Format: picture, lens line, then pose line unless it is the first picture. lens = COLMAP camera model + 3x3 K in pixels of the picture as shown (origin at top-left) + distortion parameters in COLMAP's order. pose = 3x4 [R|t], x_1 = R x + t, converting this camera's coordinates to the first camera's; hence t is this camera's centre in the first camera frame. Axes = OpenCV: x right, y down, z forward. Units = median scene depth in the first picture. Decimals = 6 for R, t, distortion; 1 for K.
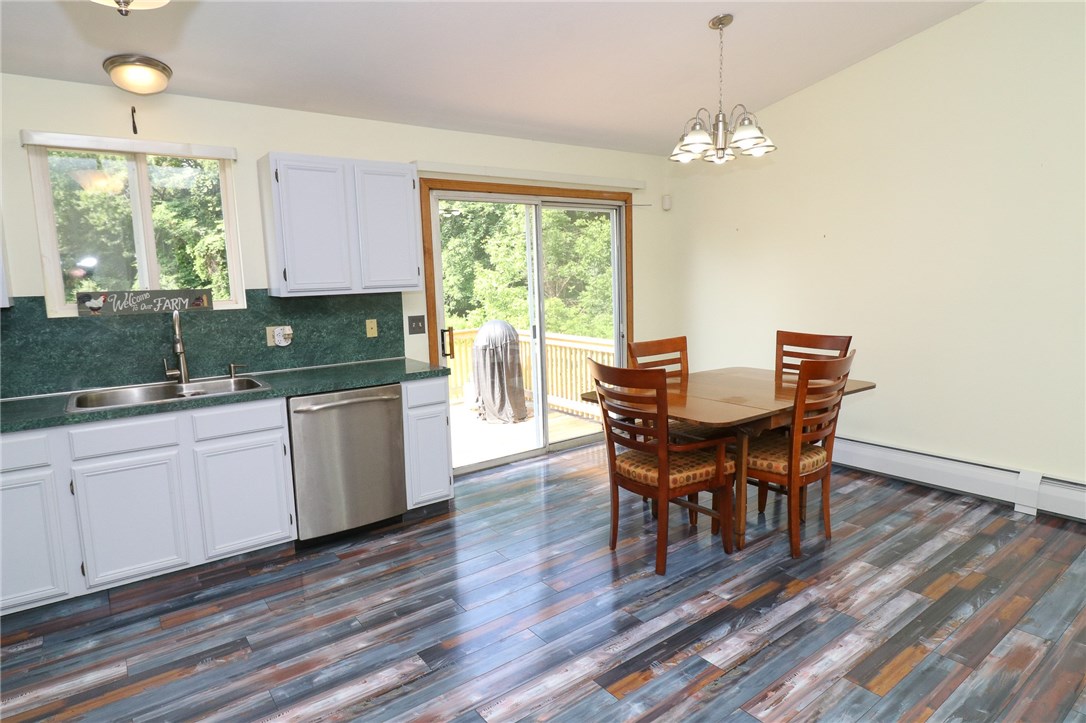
lens RADIAL K [[607.9, 0, 543.0], [0, 607.9, 361.5], [0, 0, 1]] dist [-0.006657, -0.001811]
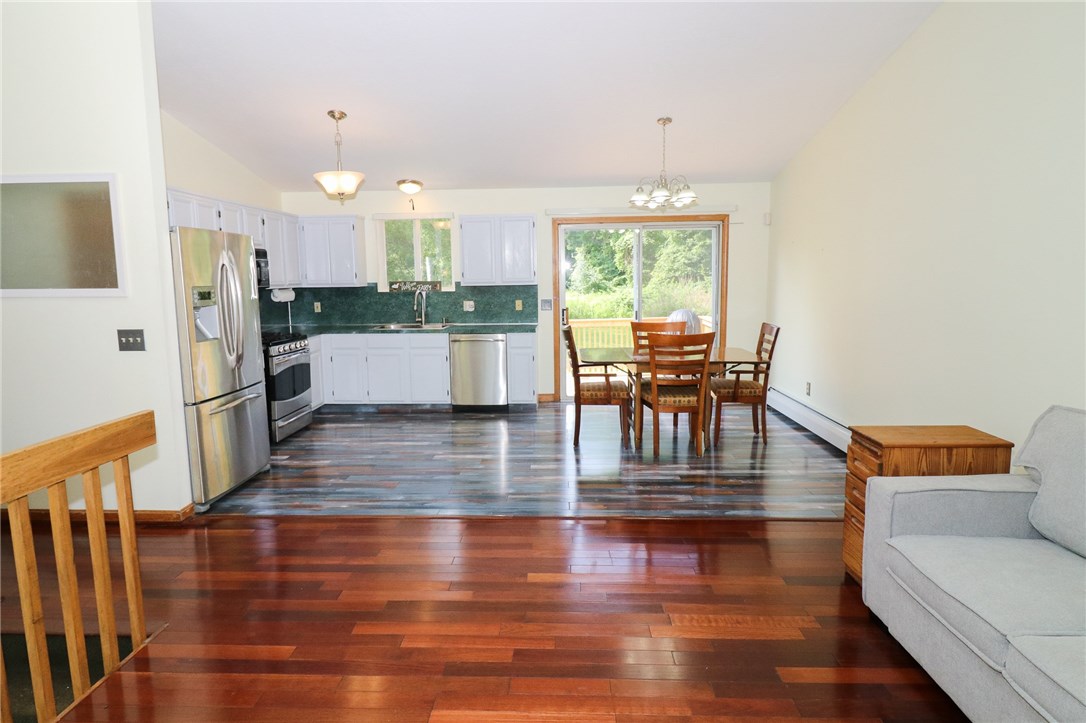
lens RADIAL K [[623.3, 0, 543.0], [0, 623.3, 361.5], [0, 0, 1]] dist [0.014844, 0.000015]
pose [[0.779698, 0.103367, -0.617564, 1.106675], [-0.097034, 0.994312, 0.043917, 0.026408], [0.618591, 0.025683, 0.785293, -0.463932]]
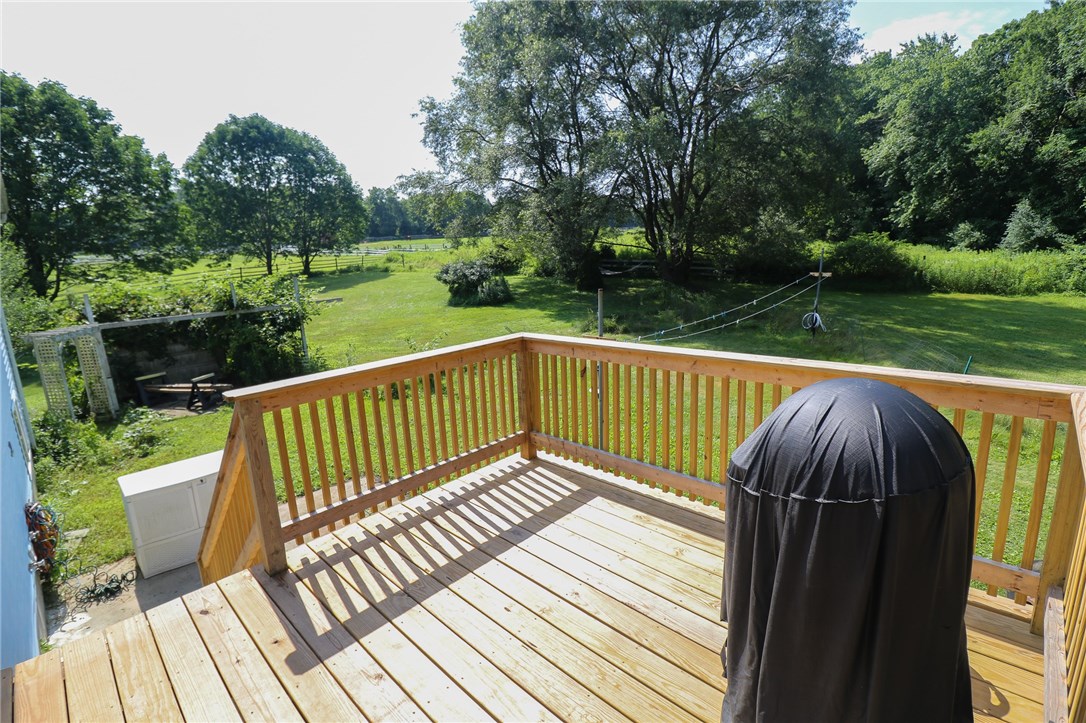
lens RADIAL K [[504.2, 0, 543.0], [0, 504.2, 361.5], [0, 0, 1]] dist [-0.014198, -0.000913]
pose [[0.165518, 0.240163, -0.956517, 0.192071], [-0.104809, 0.968686, 0.225082, -0.235513], [0.980622, 0.062996, 0.185506, 1.801450]]
